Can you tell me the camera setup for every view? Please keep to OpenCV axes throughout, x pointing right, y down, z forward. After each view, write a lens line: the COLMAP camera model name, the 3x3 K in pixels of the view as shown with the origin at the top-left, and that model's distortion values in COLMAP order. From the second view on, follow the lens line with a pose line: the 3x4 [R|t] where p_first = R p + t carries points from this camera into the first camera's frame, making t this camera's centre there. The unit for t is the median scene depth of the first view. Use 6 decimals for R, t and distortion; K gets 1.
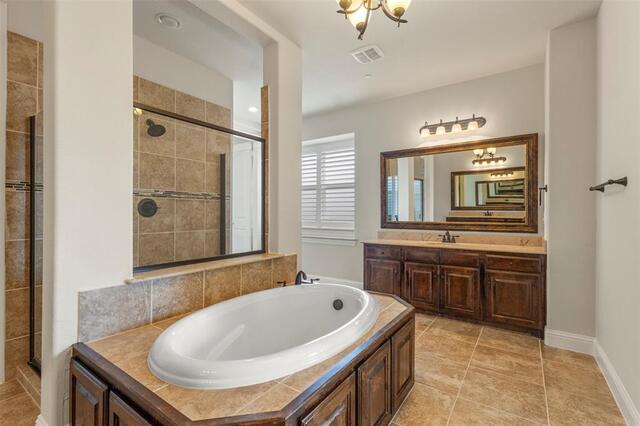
lens RADIAL K [[296.9, 0, 318.5], [0, 296.9, 217.3], [0, 0, 1]] dist [0.002456, 0.000323]
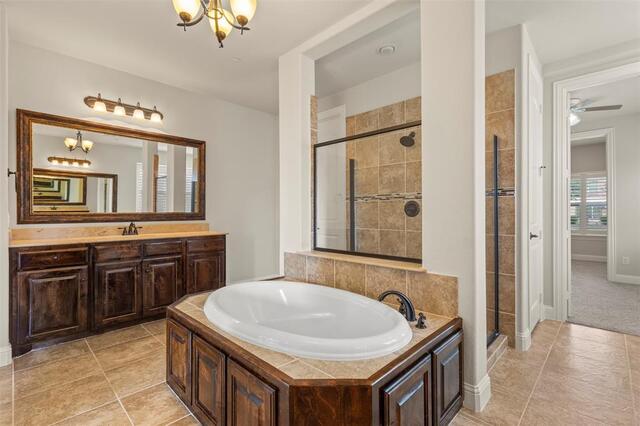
lens RADIAL K [[296.9, 0, 318.5], [0, 296.9, 217.3], [0, 0, 1]] dist [0.002456, 0.000323]
pose [[-0.163136, 0.010742, -0.986545, 0.853992], [-0.019179, 0.999717, 0.014057, -0.011757], [0.986417, 0.021214, -0.162884, 1.140617]]
